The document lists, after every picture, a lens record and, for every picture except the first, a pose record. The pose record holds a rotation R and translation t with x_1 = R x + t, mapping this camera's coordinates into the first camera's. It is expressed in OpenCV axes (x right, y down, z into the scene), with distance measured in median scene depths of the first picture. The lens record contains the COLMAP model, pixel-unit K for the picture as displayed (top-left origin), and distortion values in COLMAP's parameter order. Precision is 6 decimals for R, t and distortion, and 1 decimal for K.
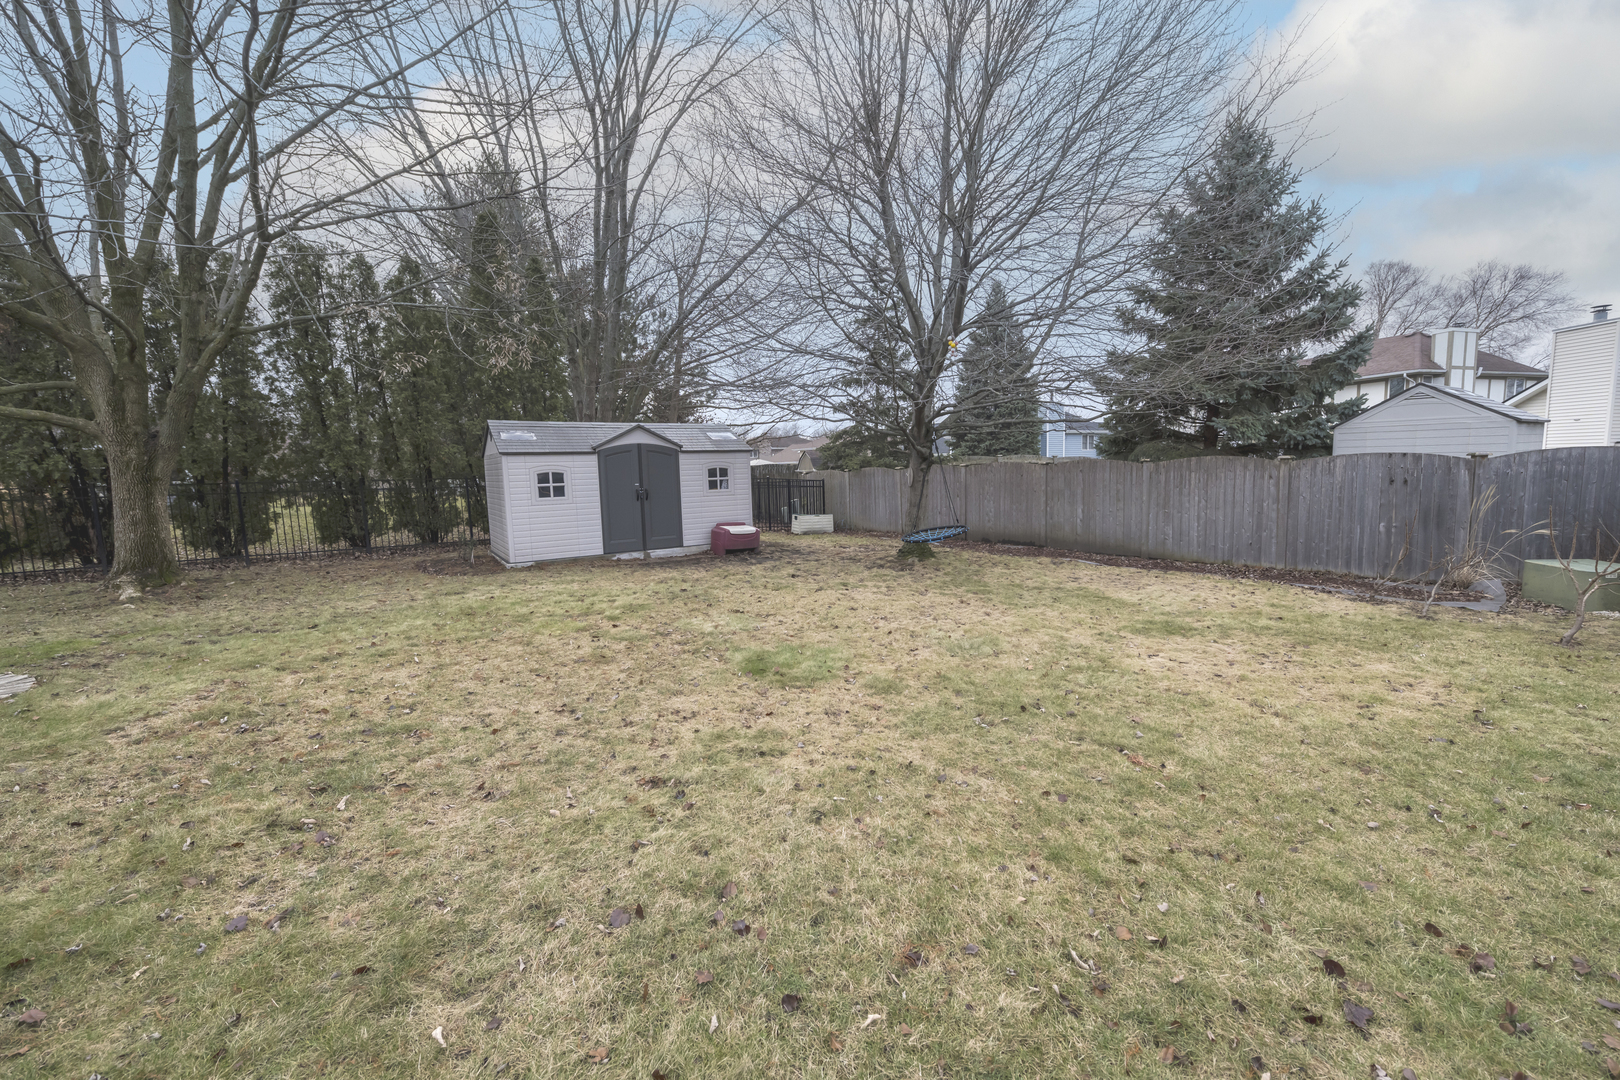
lens RADIAL K [[645.1, 0, 817.9], [0, 645.1, 540.8], [0, 0, 1]] dist [-0.008704, -0.000472]
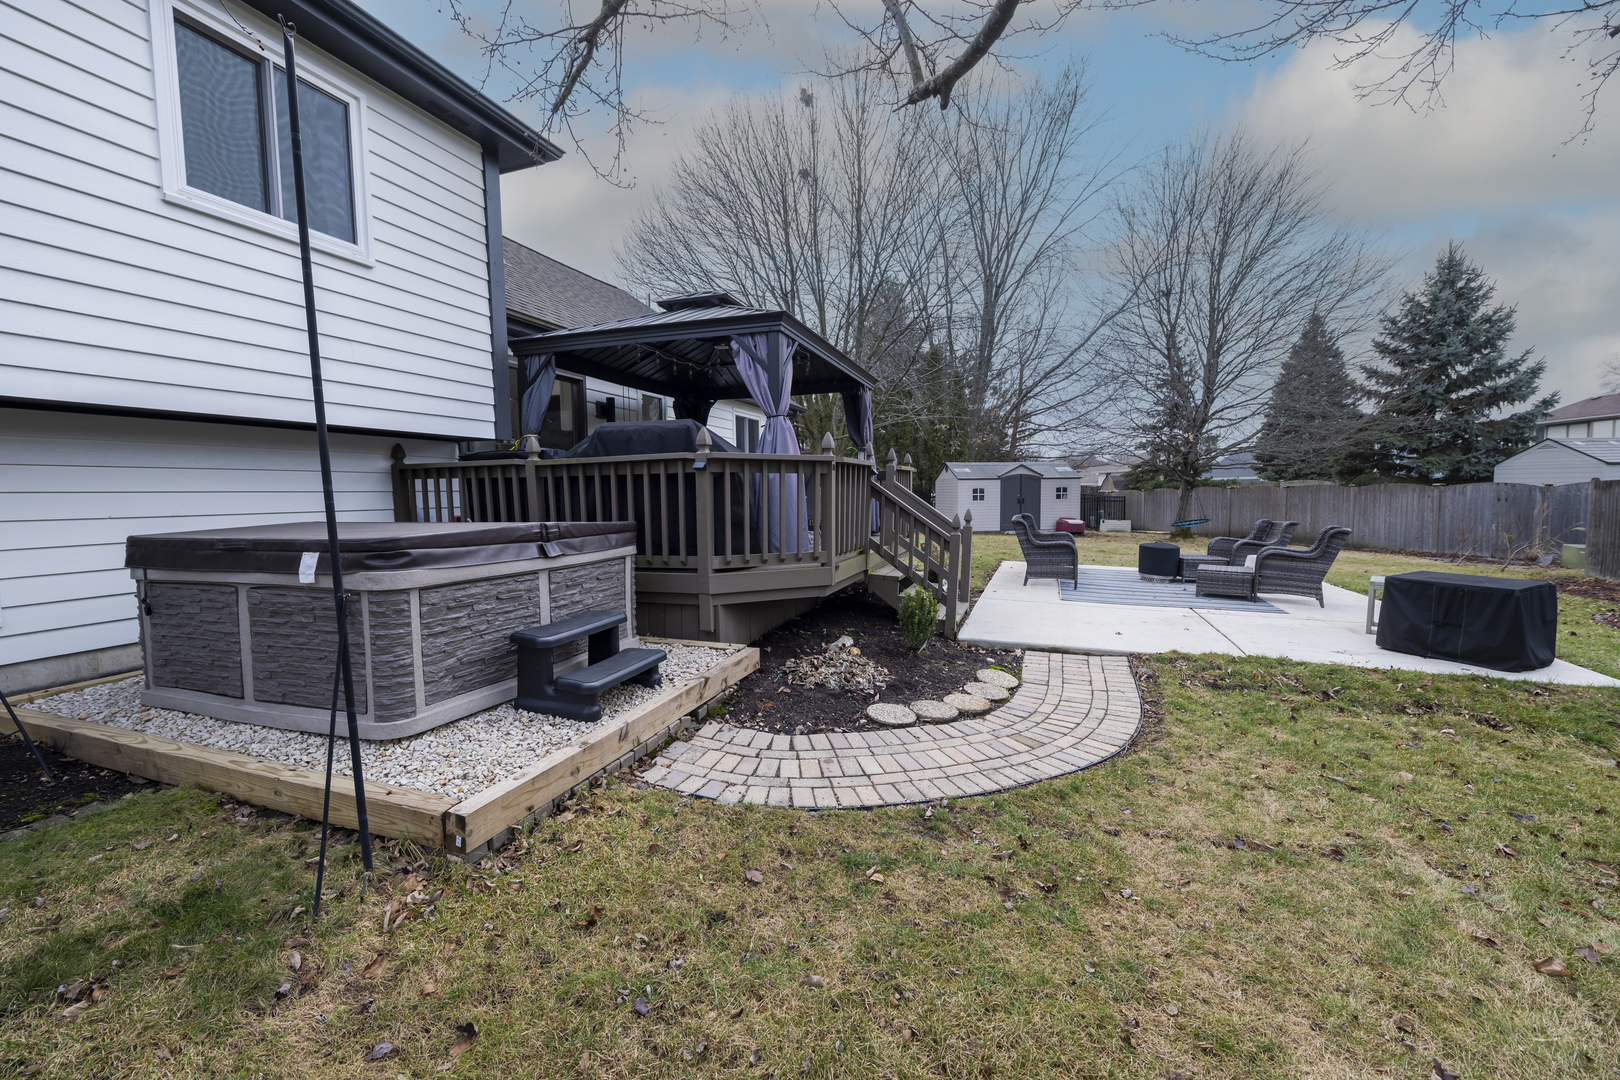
lens RADIAL K [[645.1, 0, 813.0], [0, 645.1, 542.8], [0, 0, 1]] dist [-0.008704, -0.000472]
pose [[0.906640, 0.047088, -0.419269, -0.024508], [-0.058786, 0.998158, -0.015017, 0.112261], [0.417789, 0.038262, 0.907738, -0.937907]]
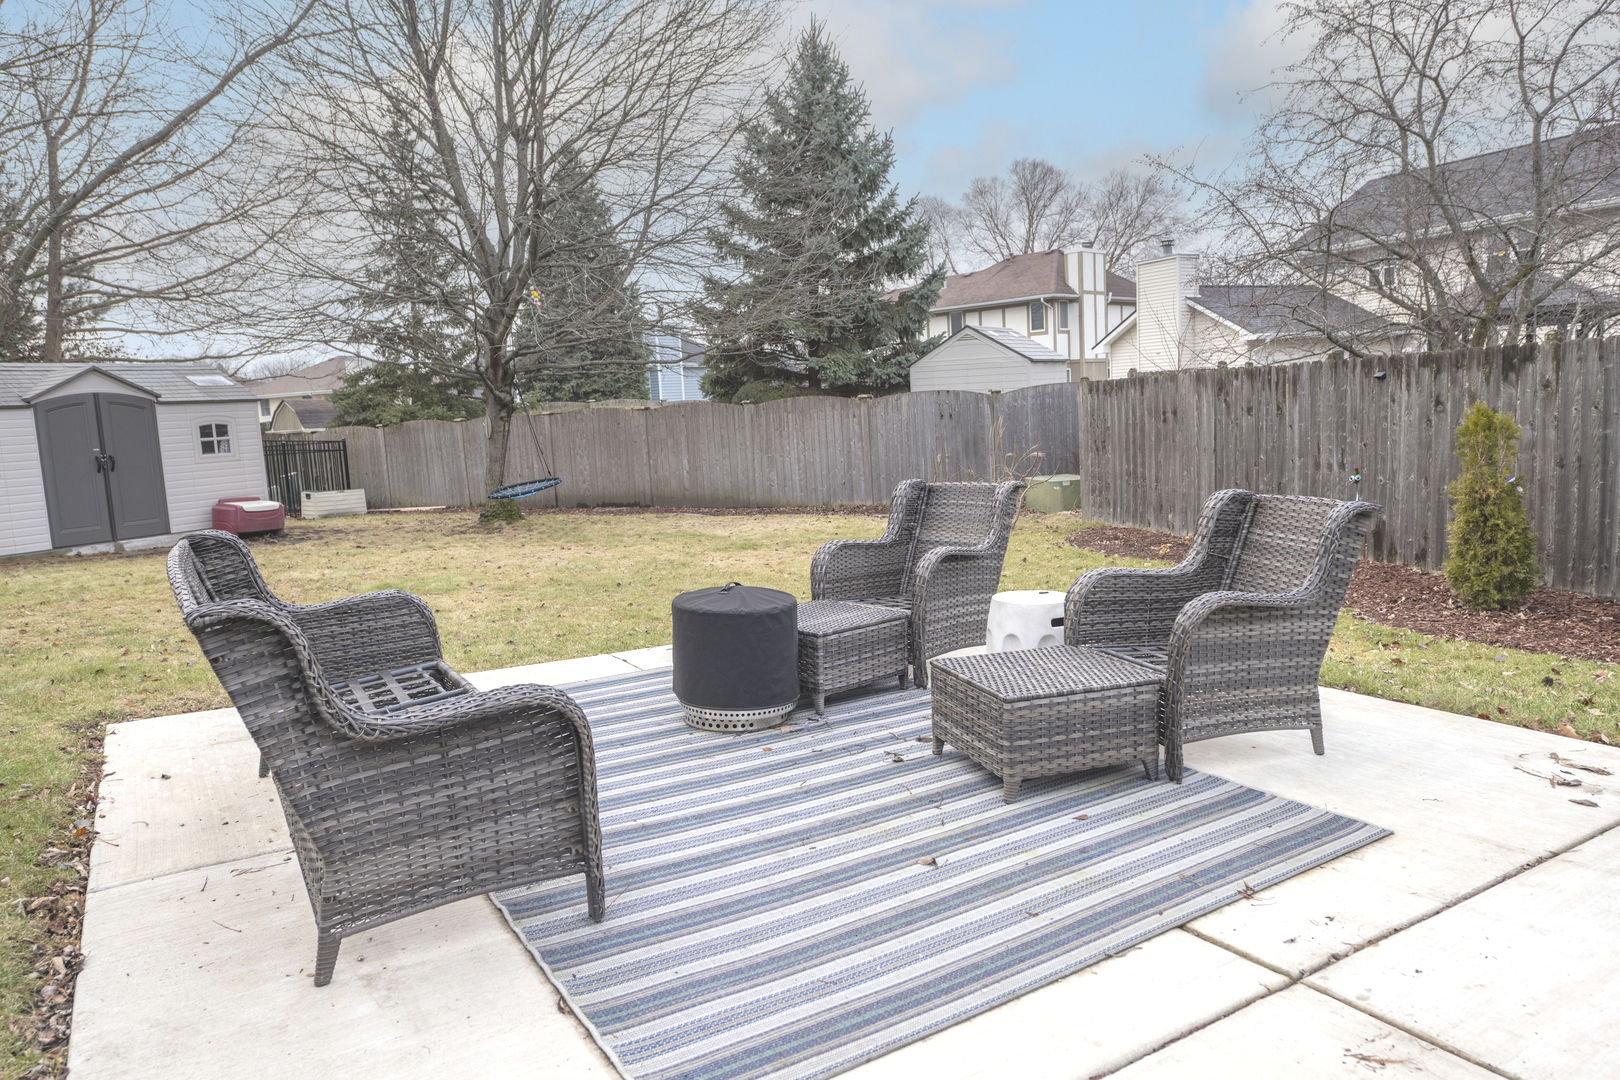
lens RADIAL K [[1086.8, 0, 814.4], [0, 1086.8, 534.0], [0, 0, 1]] dist [0.000814, -0.001683]
pose [[0.891065, -0.073724, 0.447847, -0.111669], [0.078654, 0.996873, 0.007610, 0.057221], [-0.447008, 0.028444, 0.894078, -0.417210]]
